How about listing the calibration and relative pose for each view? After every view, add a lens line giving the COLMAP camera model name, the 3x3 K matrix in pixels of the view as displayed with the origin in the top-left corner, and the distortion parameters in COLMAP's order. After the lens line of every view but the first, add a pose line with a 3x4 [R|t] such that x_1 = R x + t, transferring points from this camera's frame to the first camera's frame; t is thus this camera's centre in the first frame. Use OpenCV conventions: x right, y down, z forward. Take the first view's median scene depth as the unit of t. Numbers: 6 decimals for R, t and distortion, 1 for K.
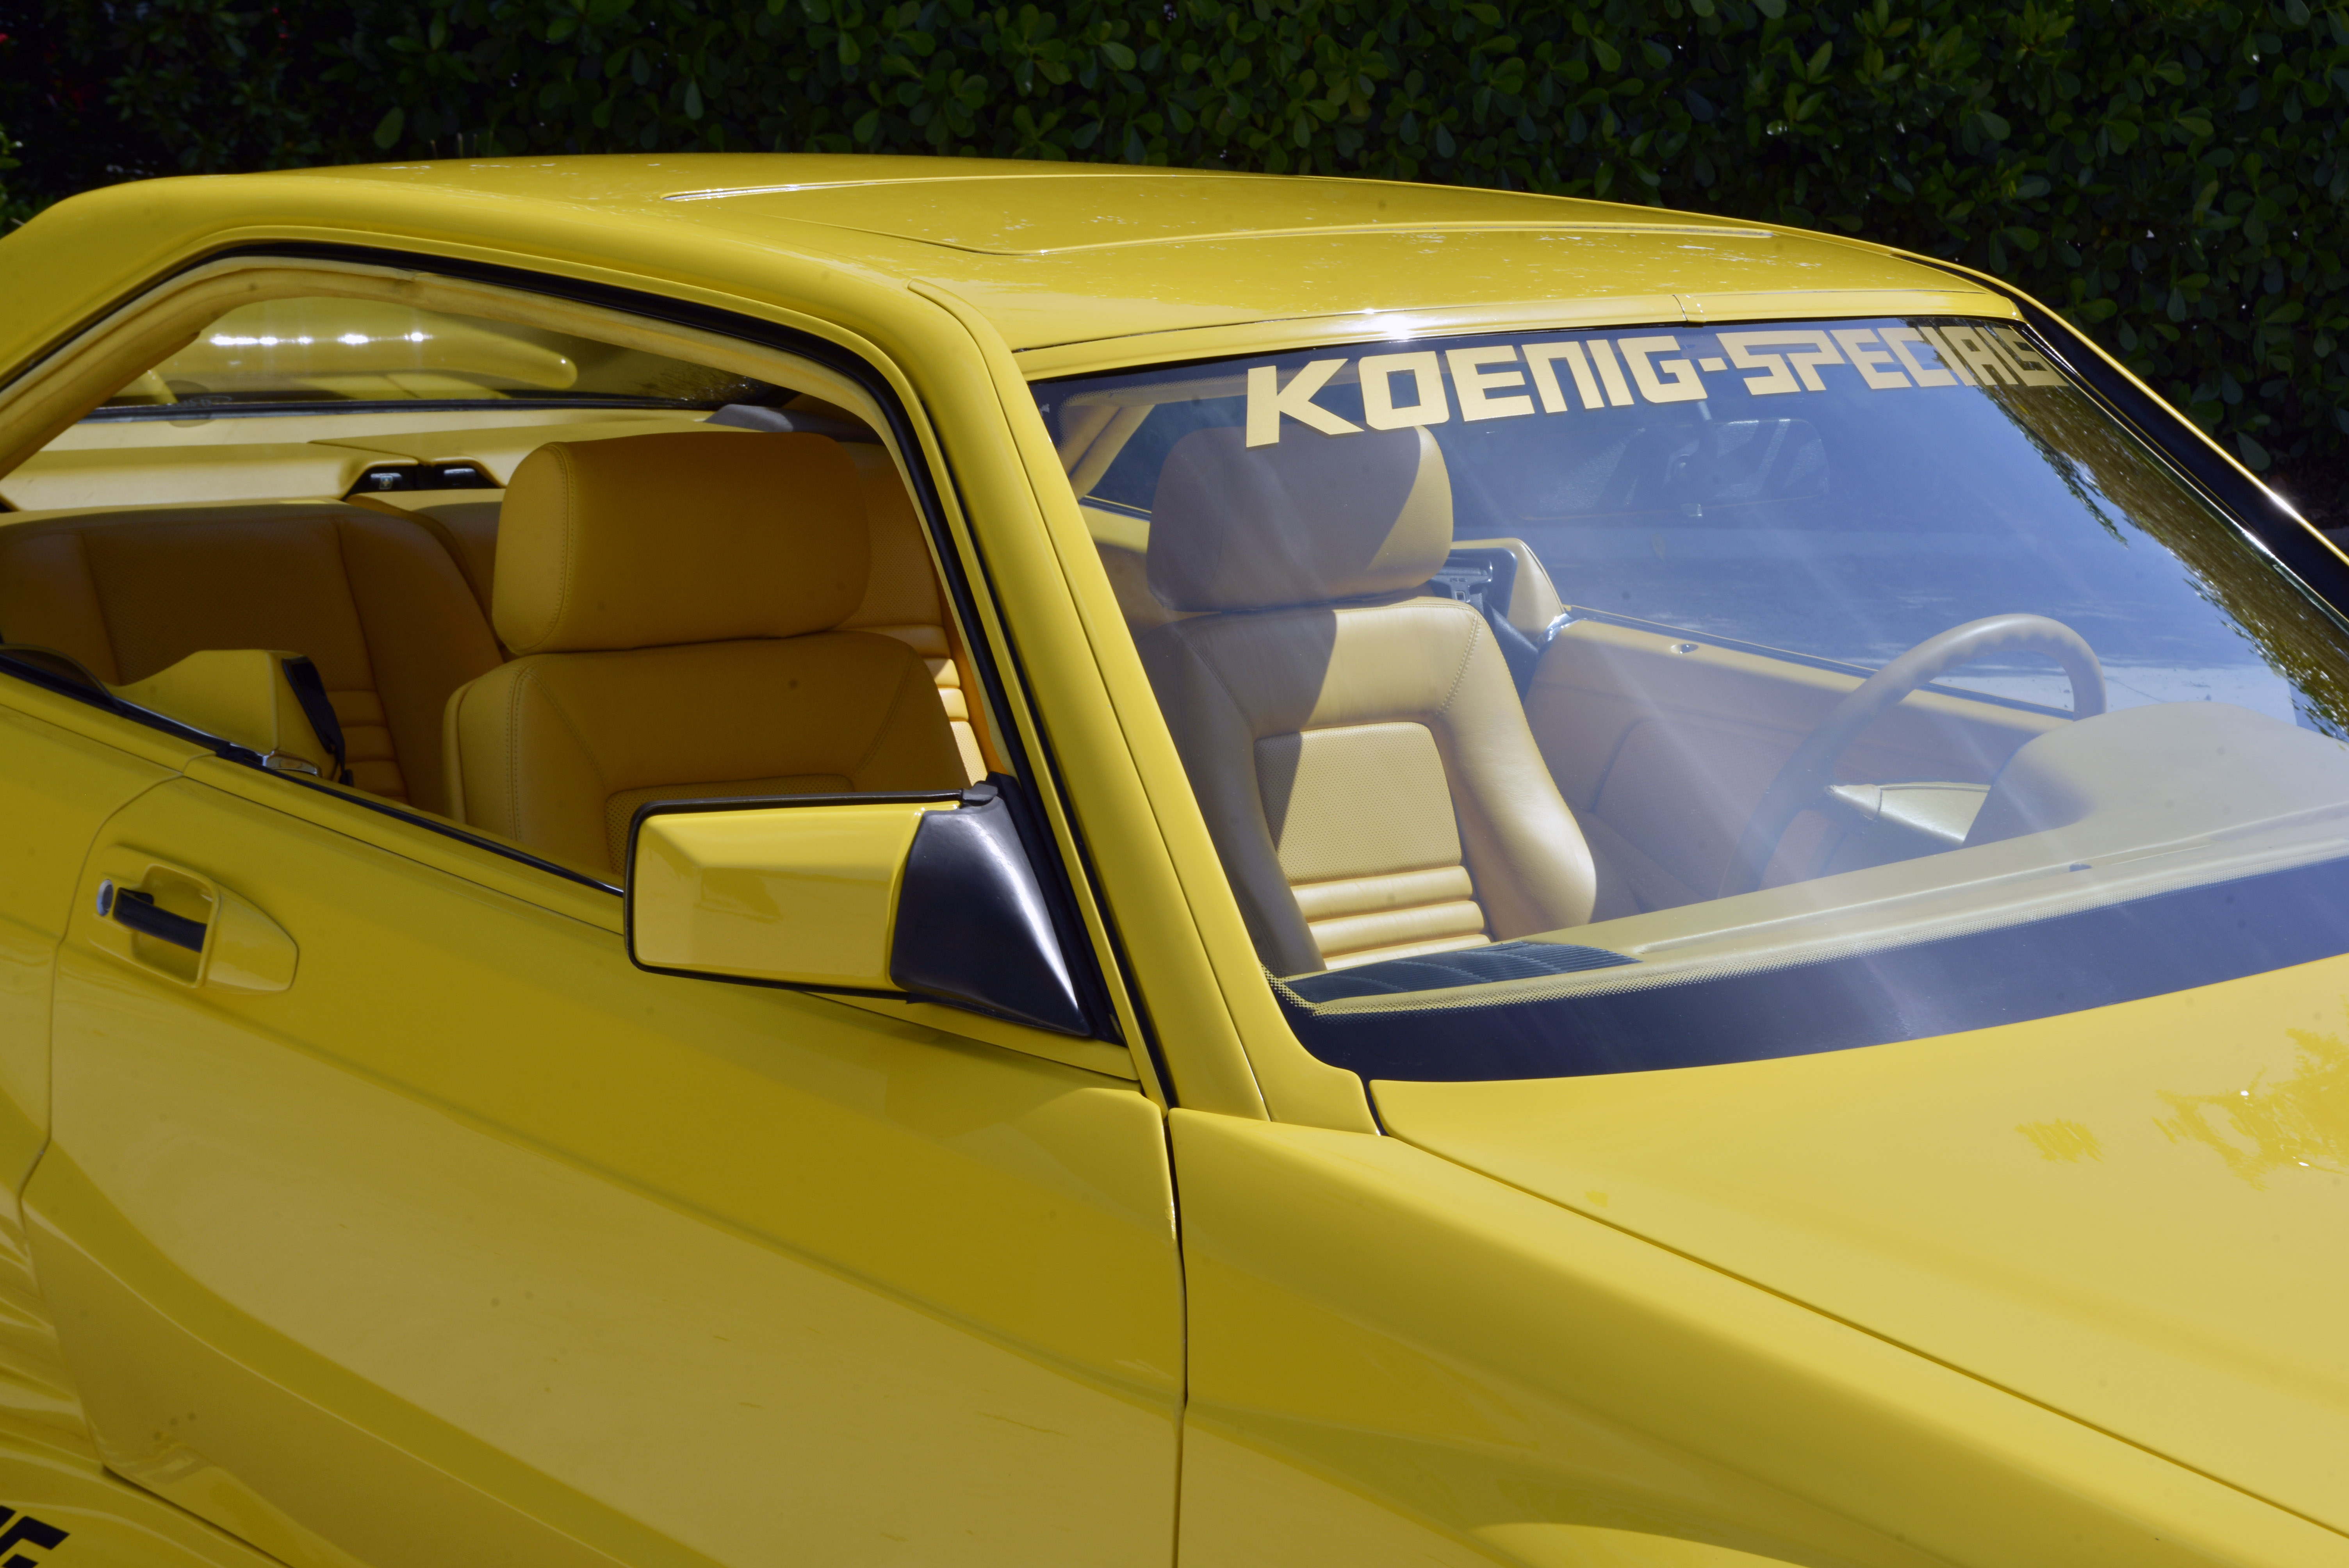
lens RADIAL K [[4597.2, 0, 1174.5], [0, 4597.2, 784.0], [0, 0, 1]] dist [0.140371, 0.098533]
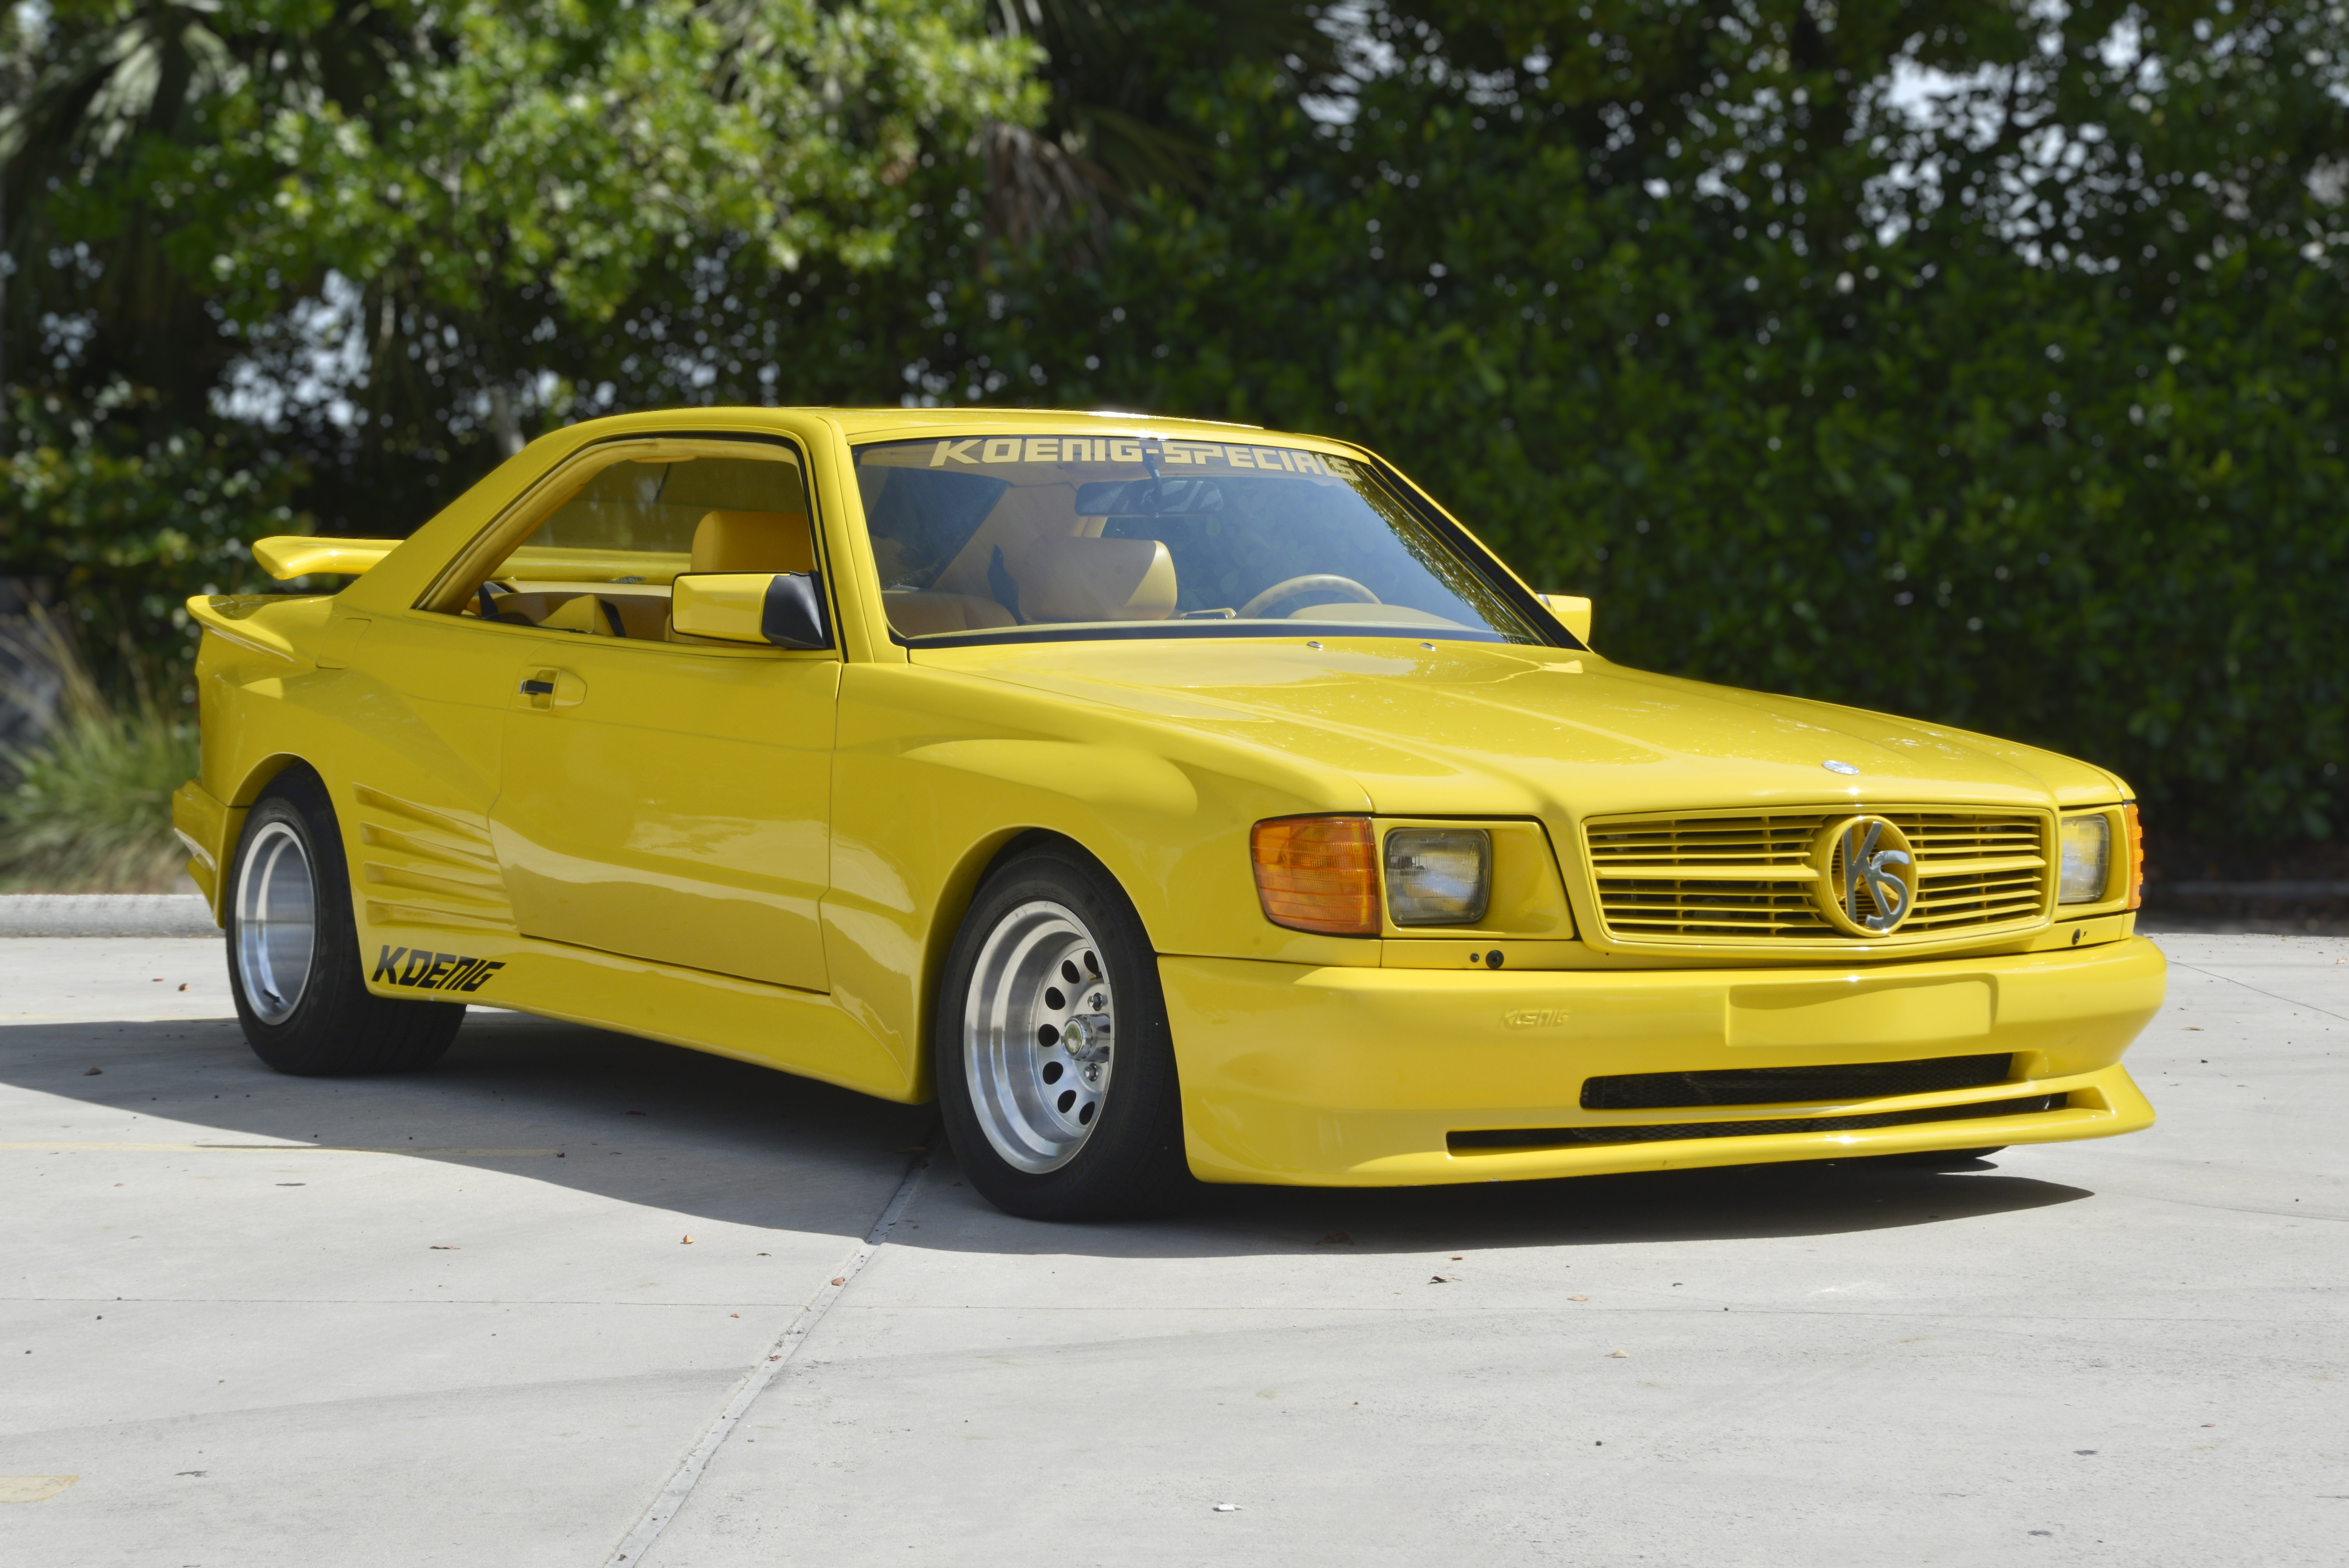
lens RADIAL K [[4710.9, 0, 1174.5], [0, 4710.9, 784.0], [0, 0, 1]] dist [0.109520, 0.466319]
pose [[0.986946, -0.012747, -0.160547, 0.457185], [-0.010161, 0.989948, -0.141064, 0.379269], [0.160731, 0.140854, 0.976896, -1.235156]]
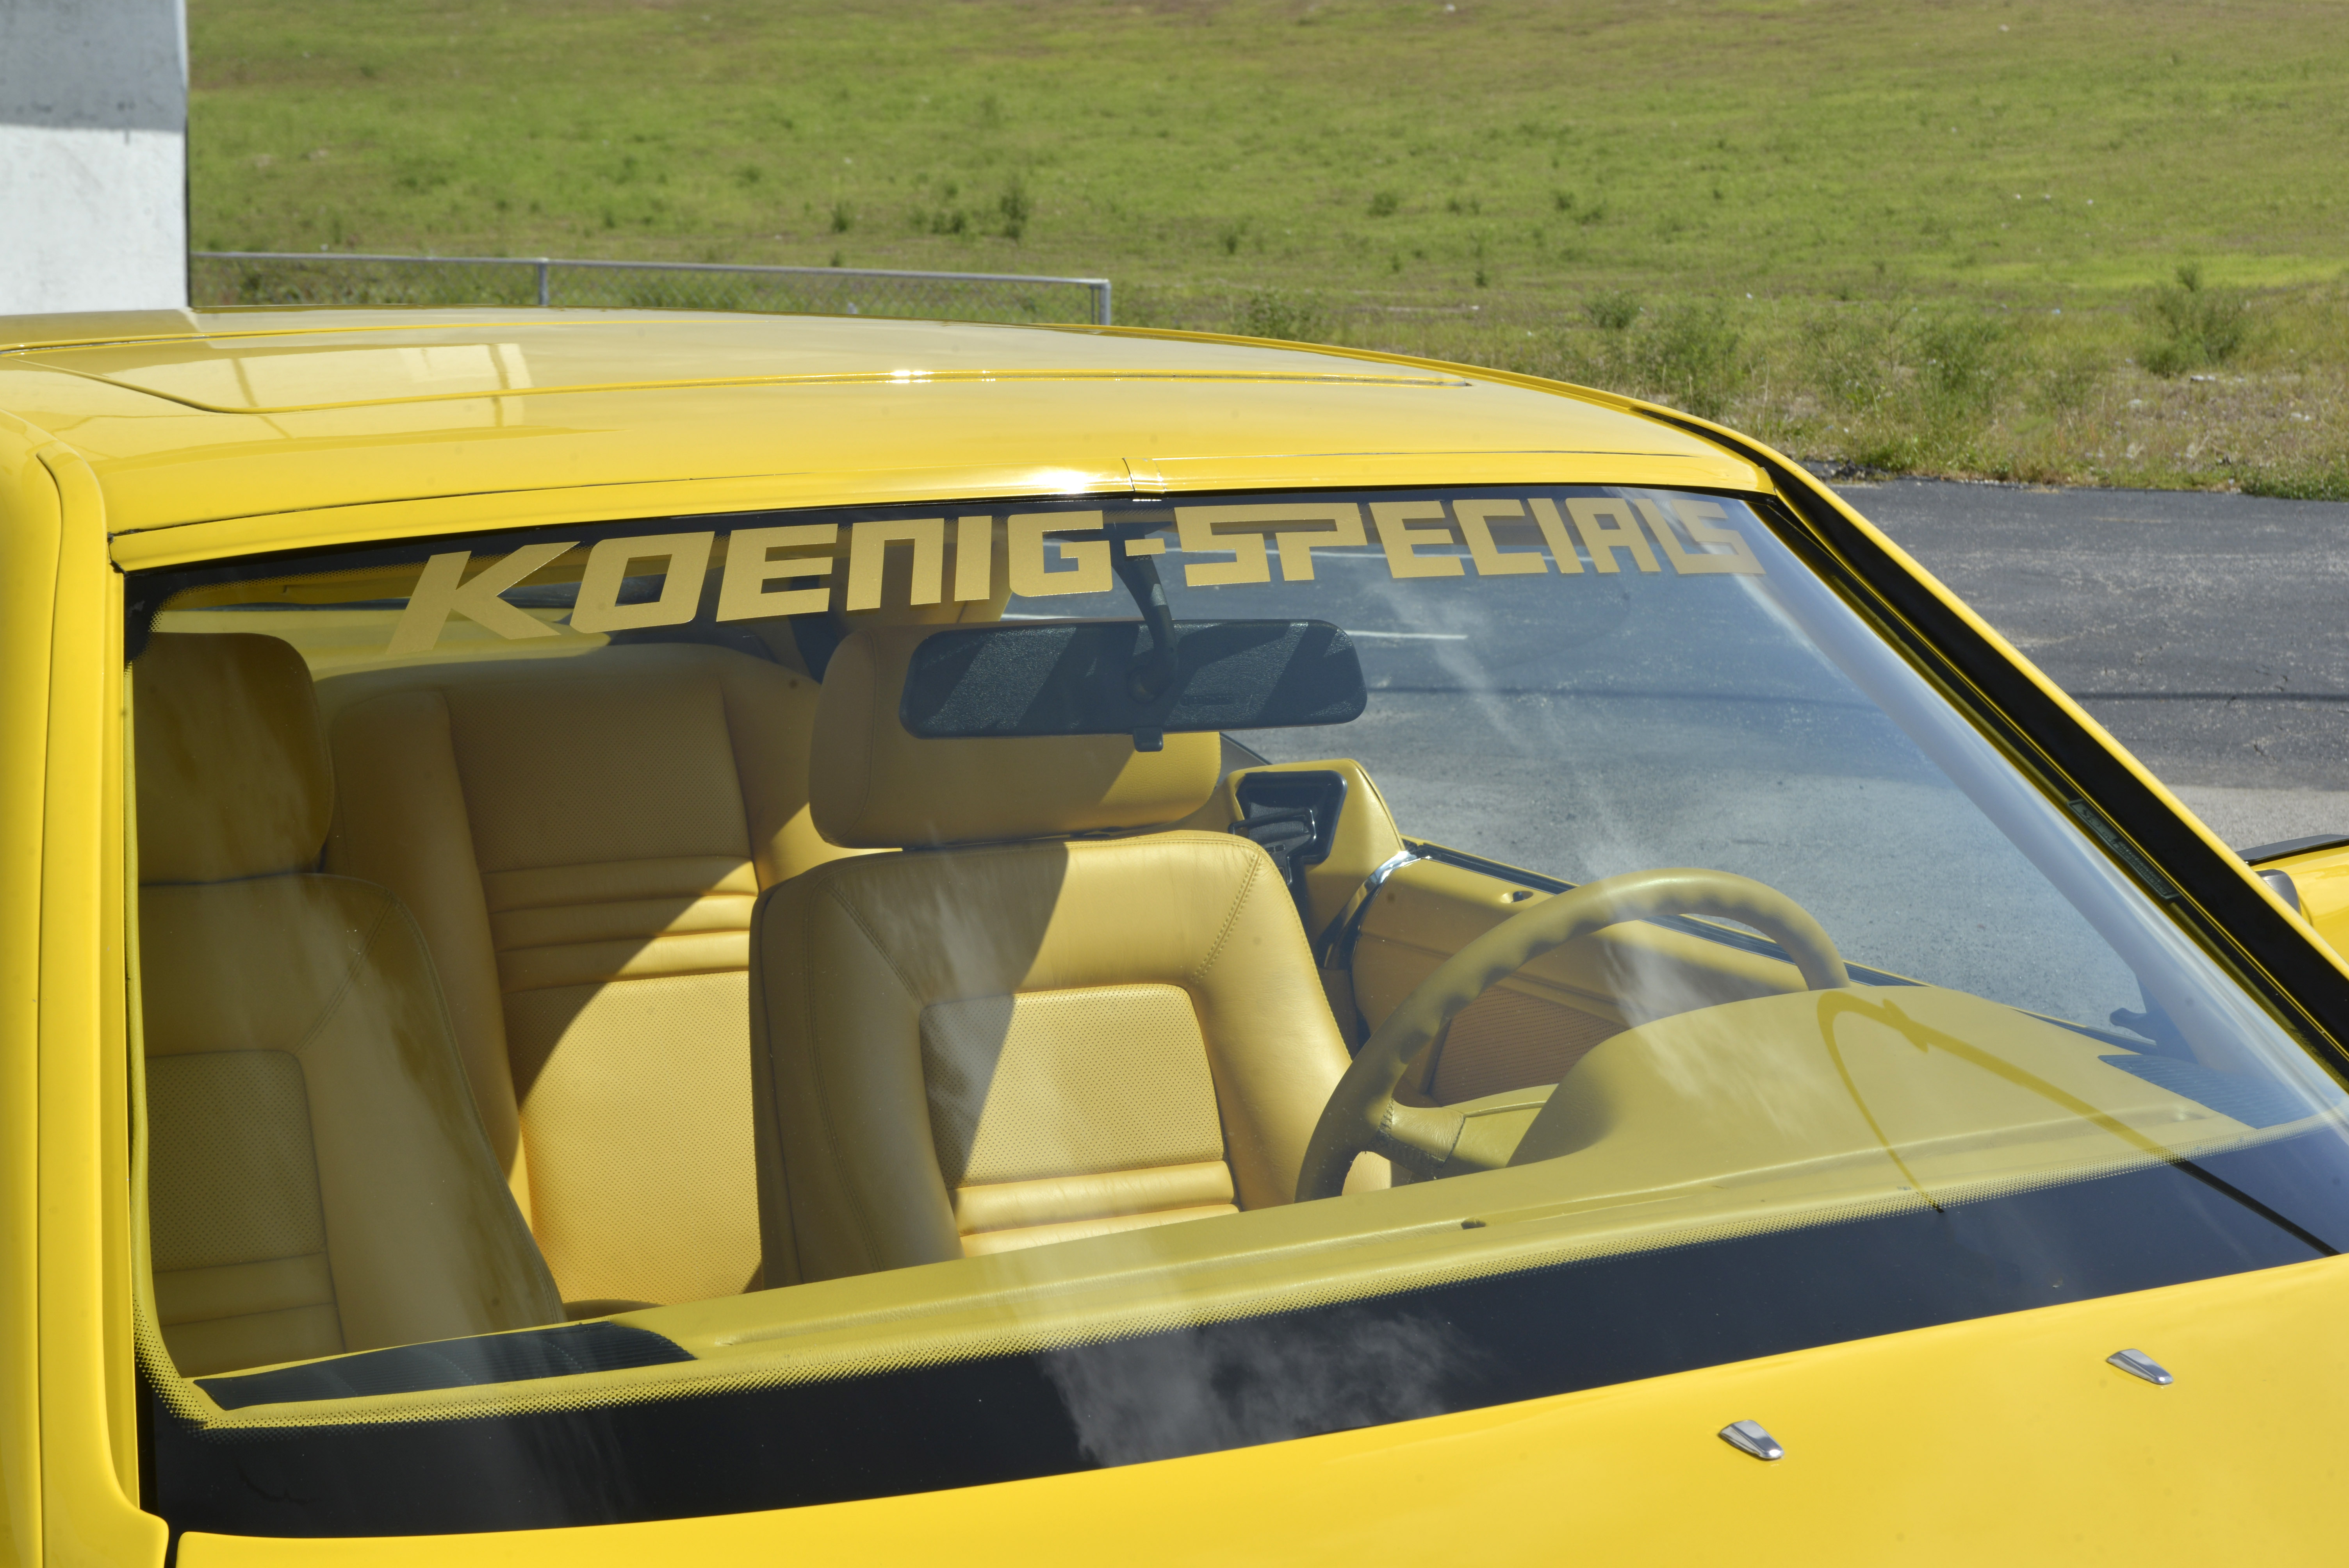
lens RADIAL K [[4710.9, 0, 1174.5], [0, 4710.9, 784.0], [0, 0, 1]] dist [0.109520, 0.466319]
pose [[0.985549, 0.000858, -0.169388, 0.220114], [-0.008043, 0.999096, -0.041734, -0.015923], [0.169199, 0.042493, 0.984665, 0.194033]]
